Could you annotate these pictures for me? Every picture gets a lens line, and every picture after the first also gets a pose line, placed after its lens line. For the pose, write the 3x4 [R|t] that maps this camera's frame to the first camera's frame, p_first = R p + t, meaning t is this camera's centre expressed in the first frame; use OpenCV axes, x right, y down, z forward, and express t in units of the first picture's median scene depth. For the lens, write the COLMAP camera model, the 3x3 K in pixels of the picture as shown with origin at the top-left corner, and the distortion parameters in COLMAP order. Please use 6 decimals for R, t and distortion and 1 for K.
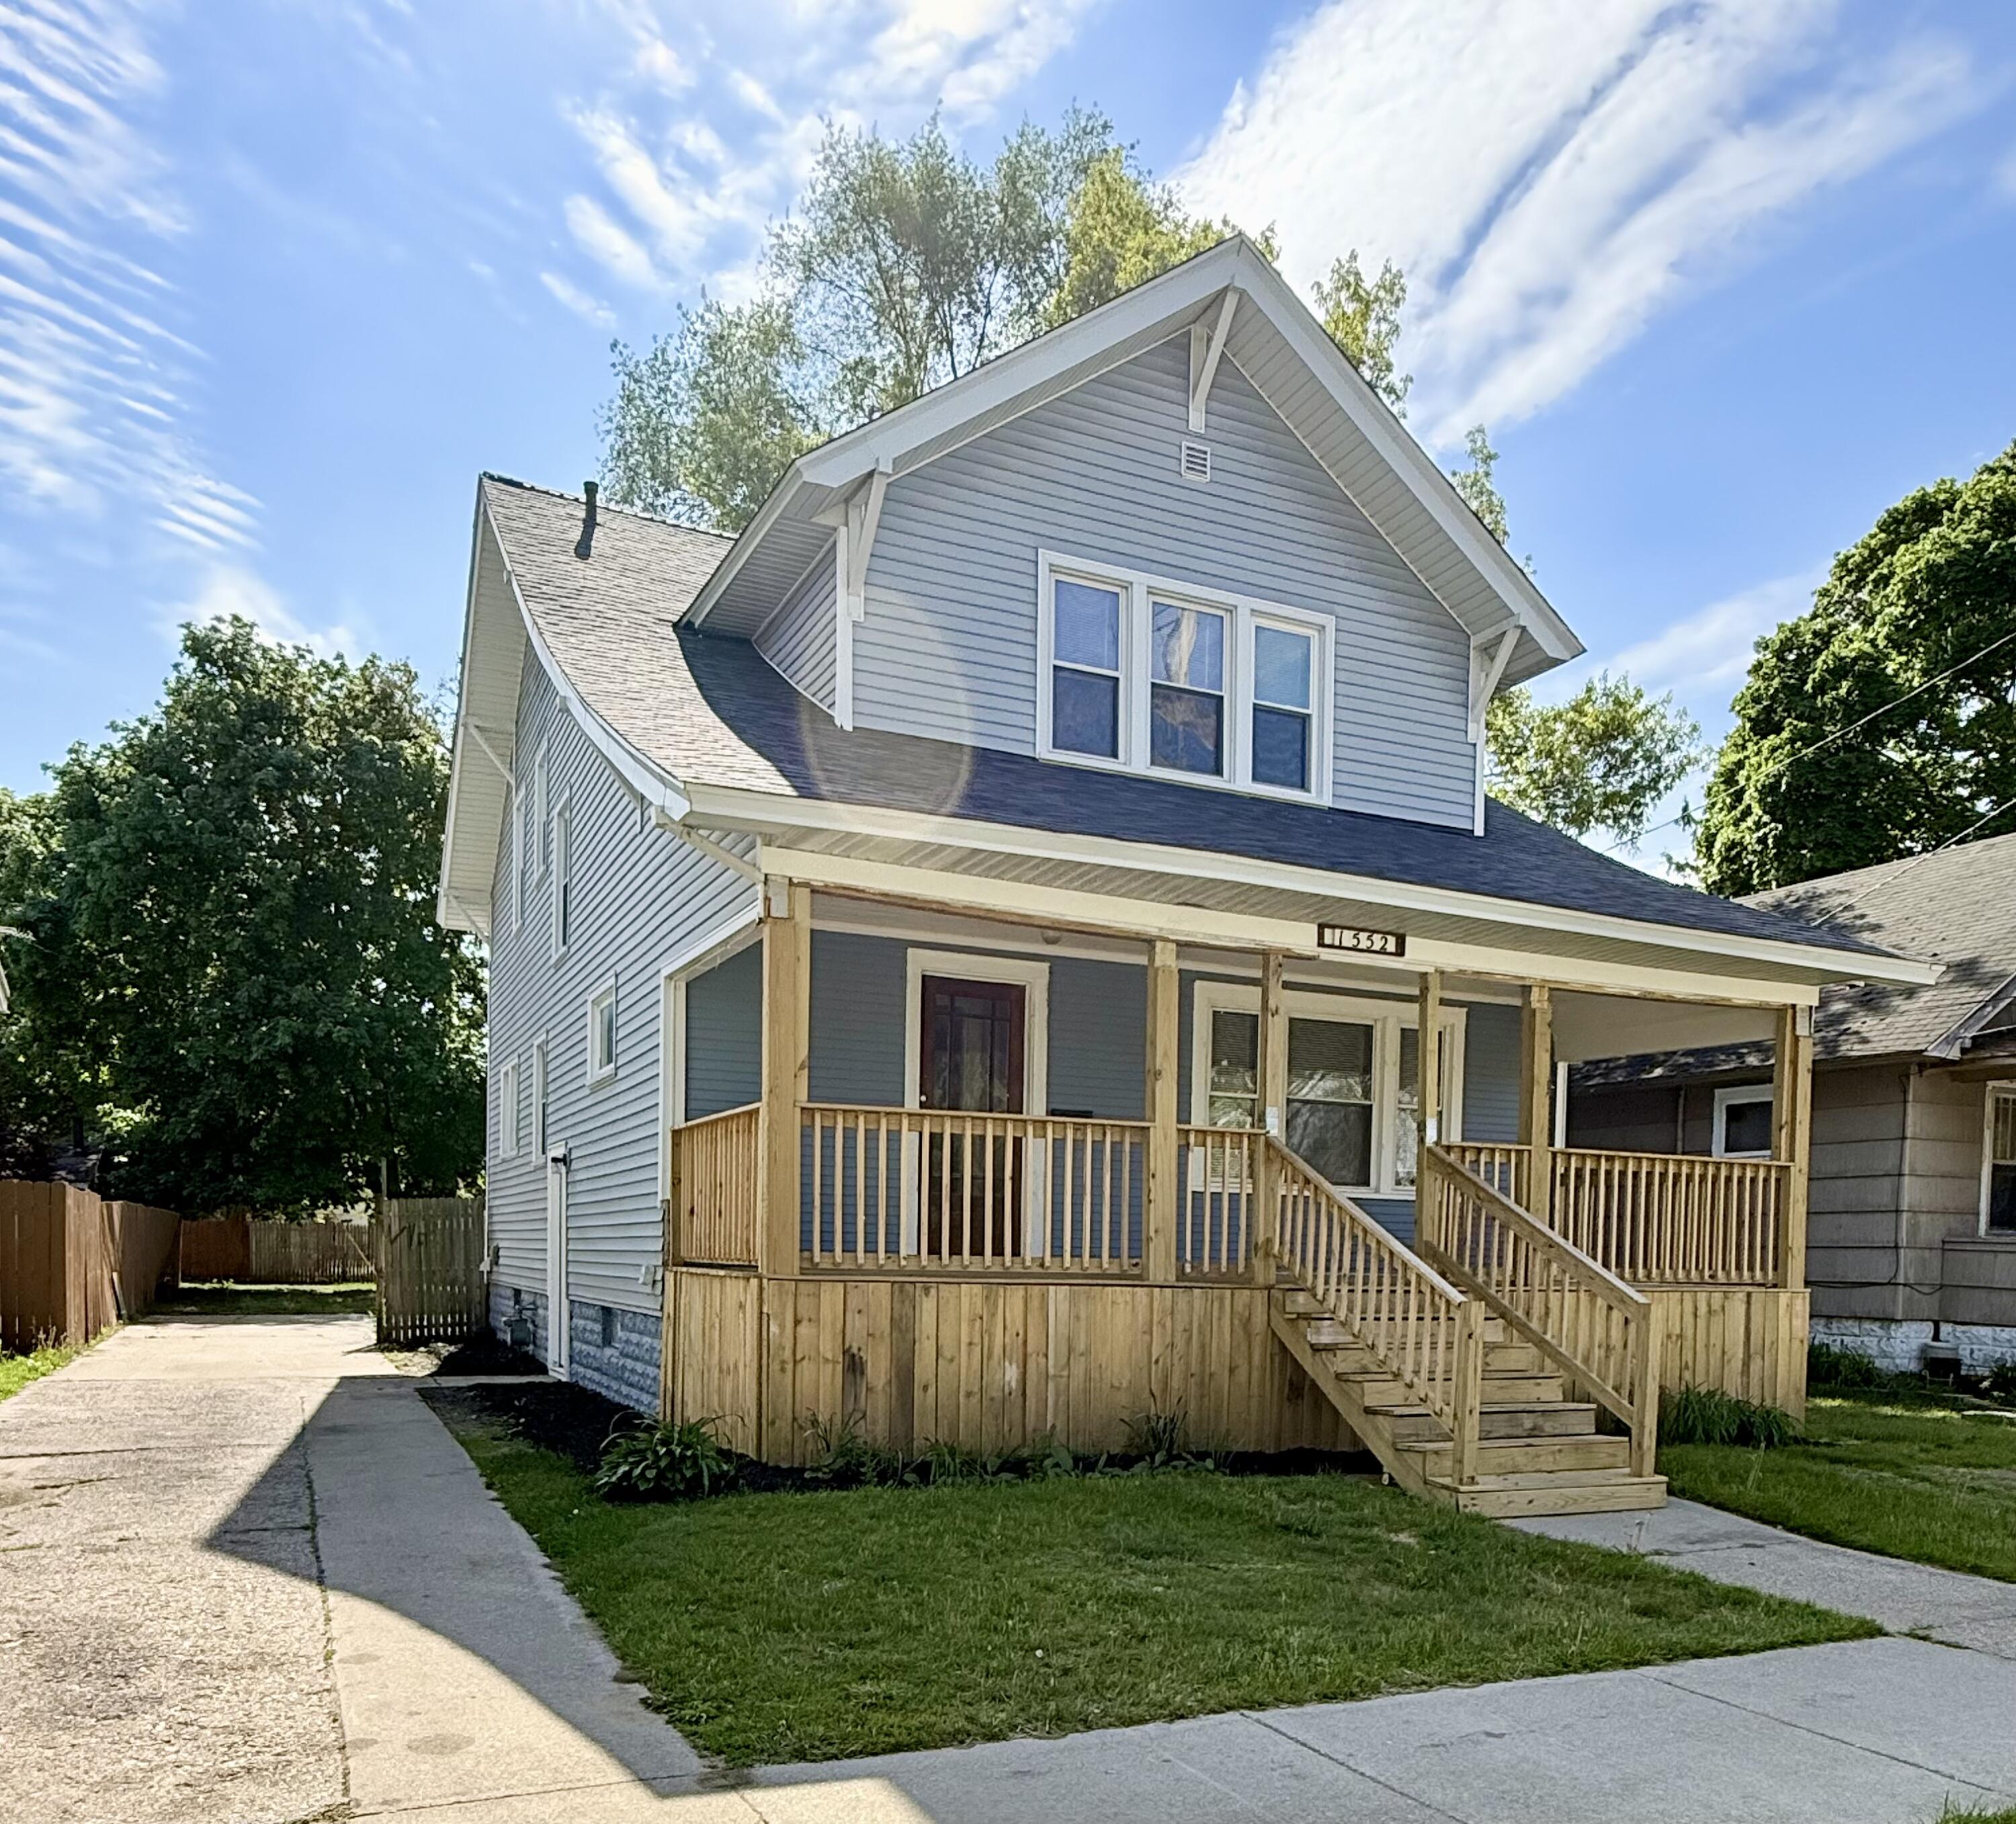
lens RADIAL K [[1582.8, 0, 1018.3], [0, 1582.8, 1333.6], [0, 0, 1]] dist [-0.028122, 0.013722]
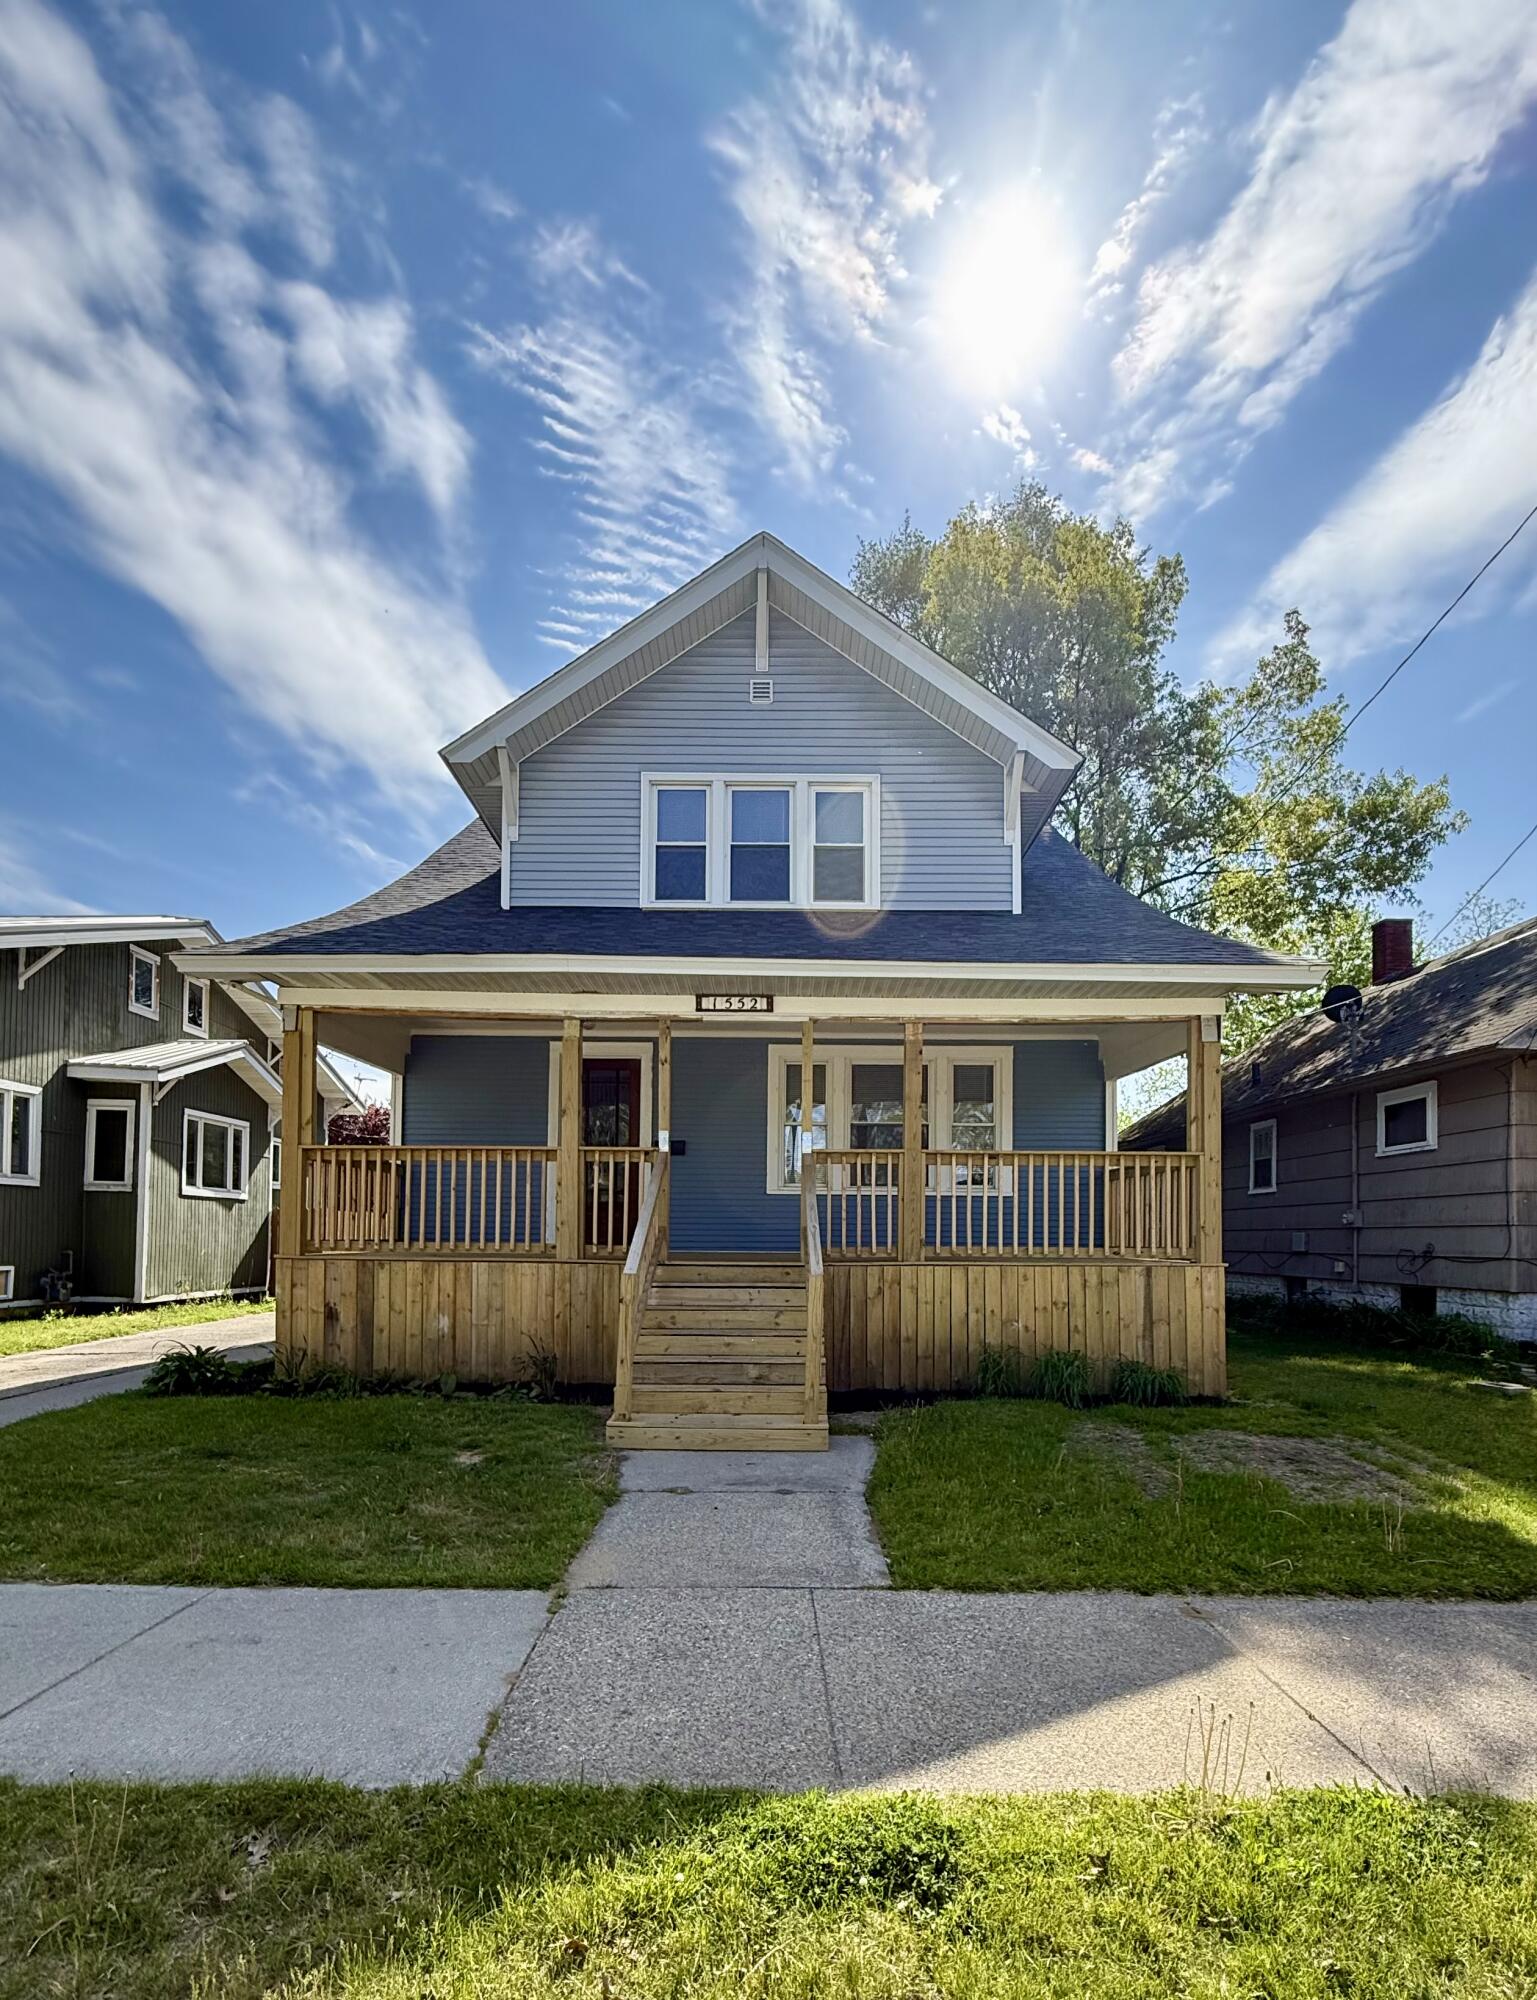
lens RADIAL K [[998.0, 0, 774.1], [0, 998.0, 1212.2], [0, 0, 1]] dist [-0.013243, 0.000044]
pose [[0.909359, -0.025580, -0.415224, 0.505364], [-0.010506, 0.996377, -0.084391, -0.001422], [0.415879, 0.081105, 0.905796, 0.223178]]
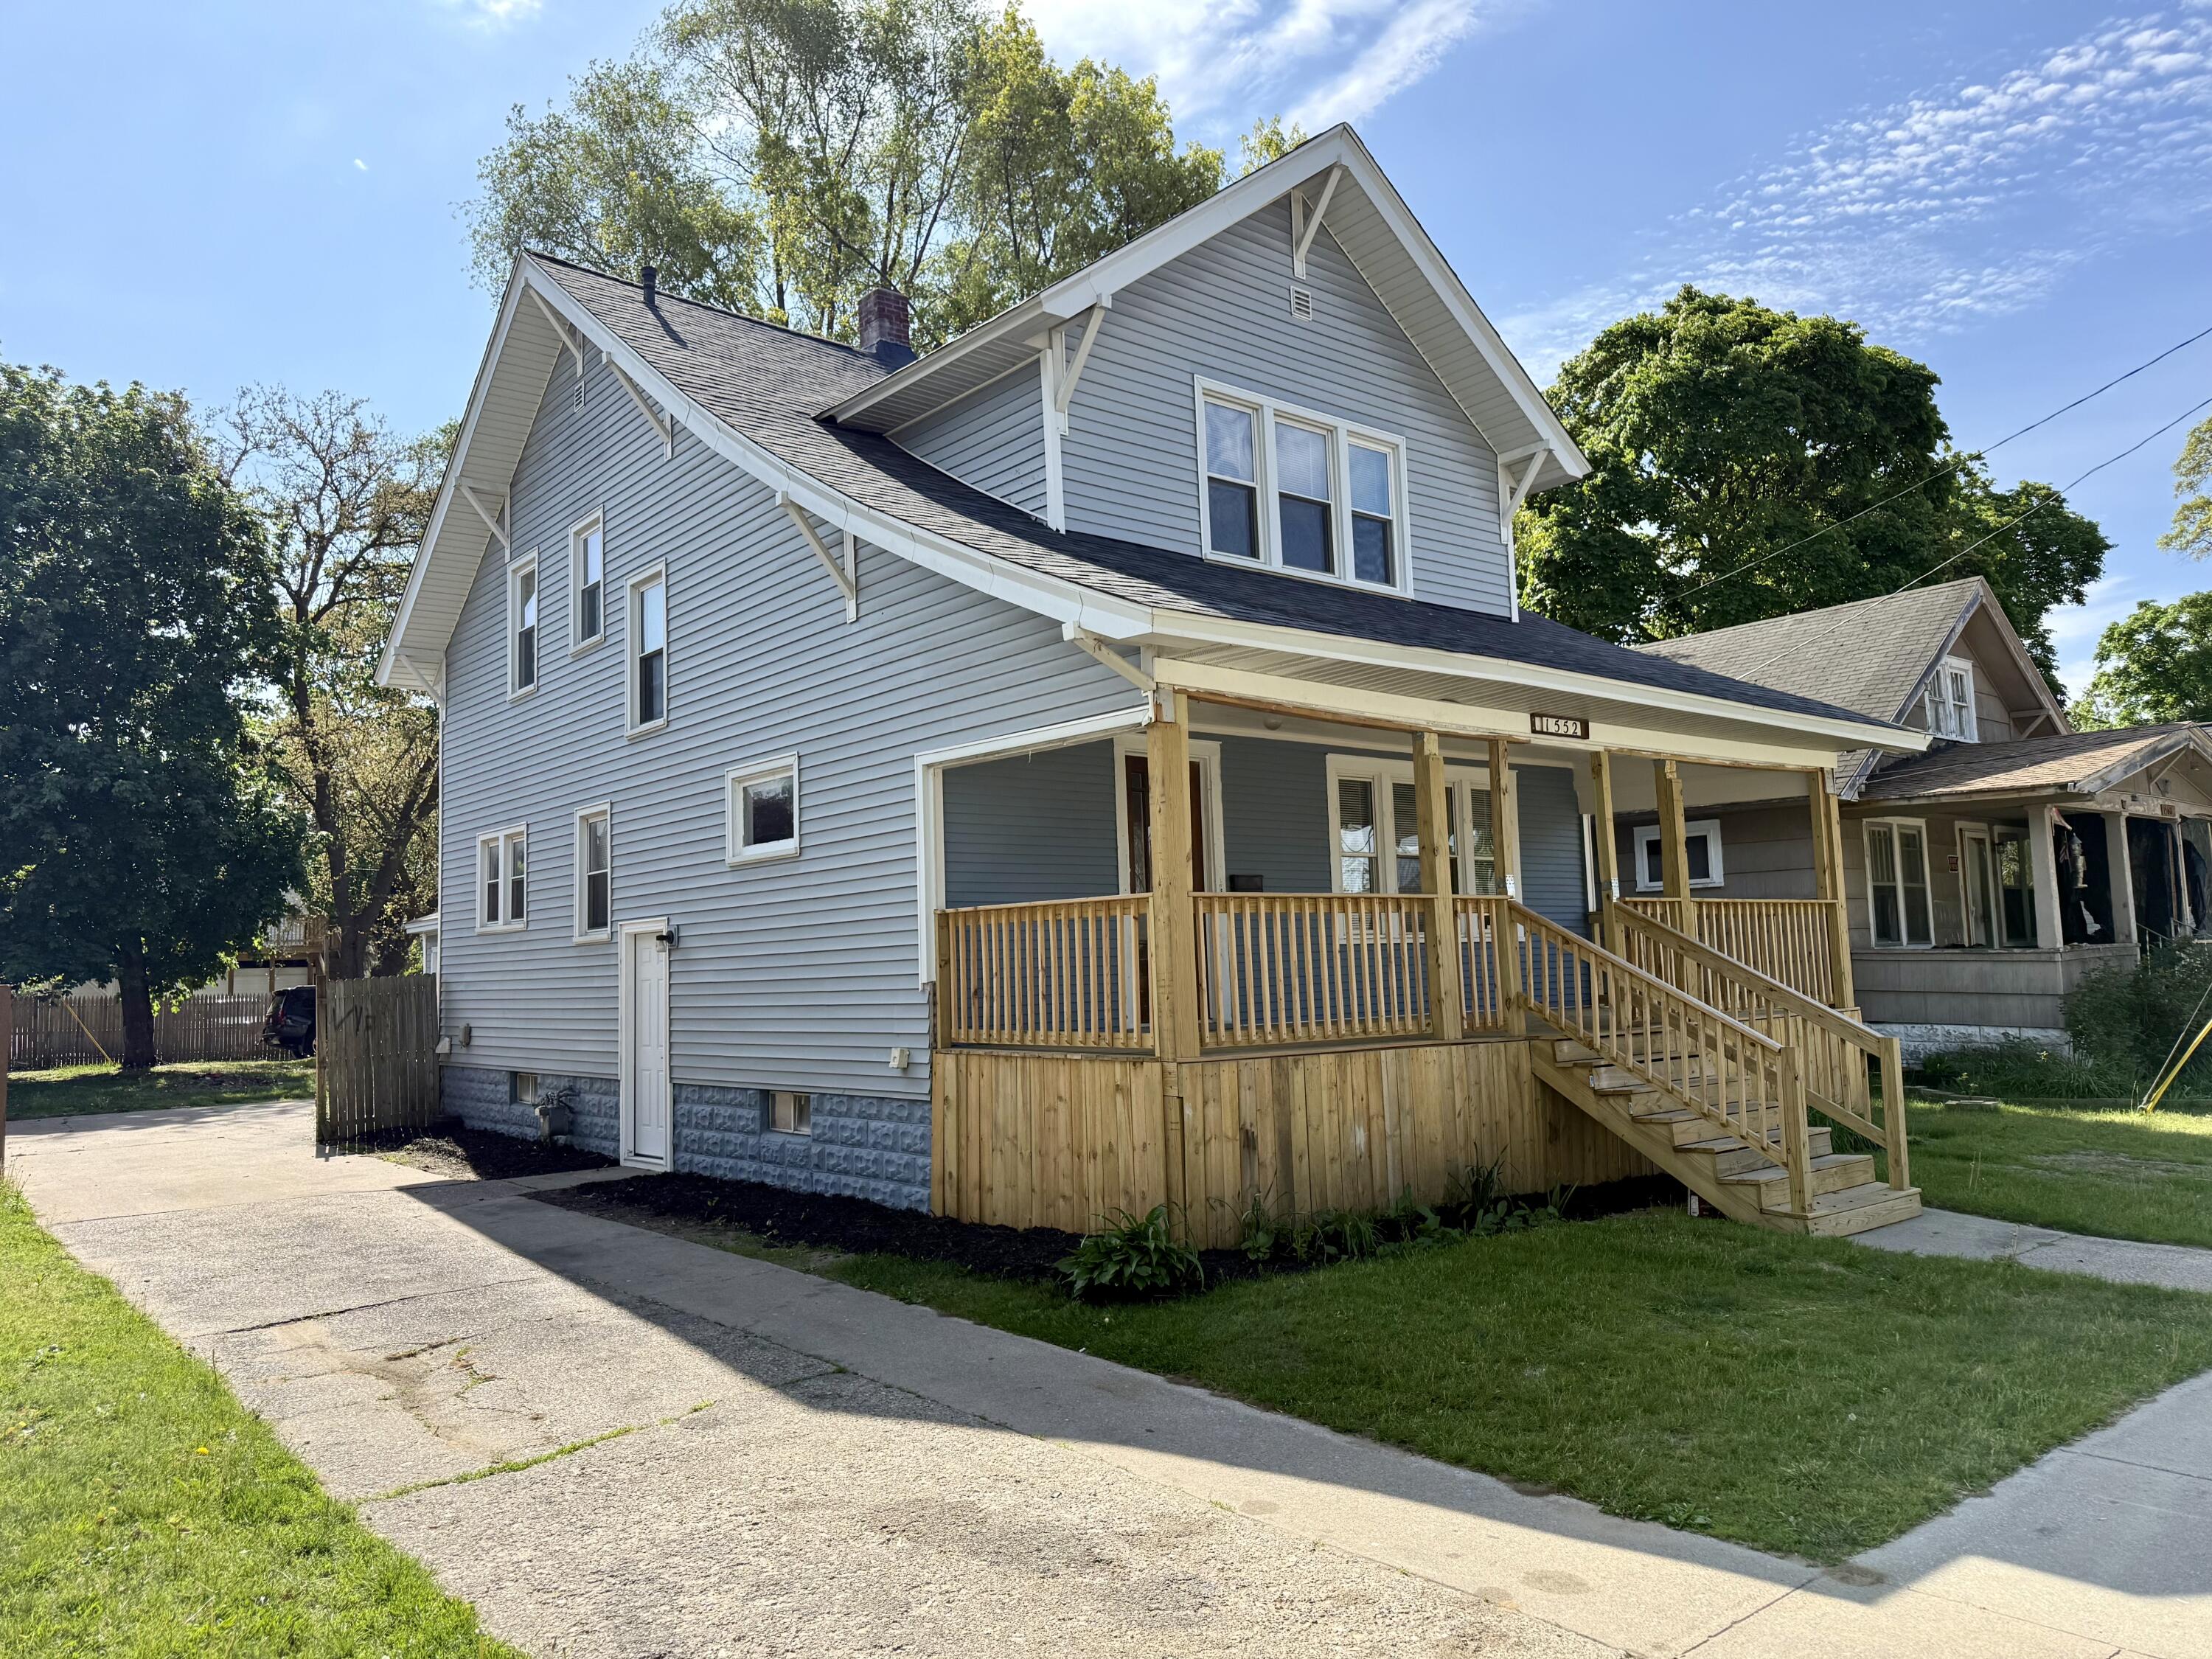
lens RADIAL K [[1555.2, 0, 1103.2], [0, 1555.2, 824.4], [0, 0, 1]] dist [0.058985, -0.059141]
pose [[0.965594, -0.024402, 0.258908, -0.337936], [0.061494, 0.988778, -0.136148, -0.038488], [-0.252680, 0.147385, 0.956259, 0.008630]]
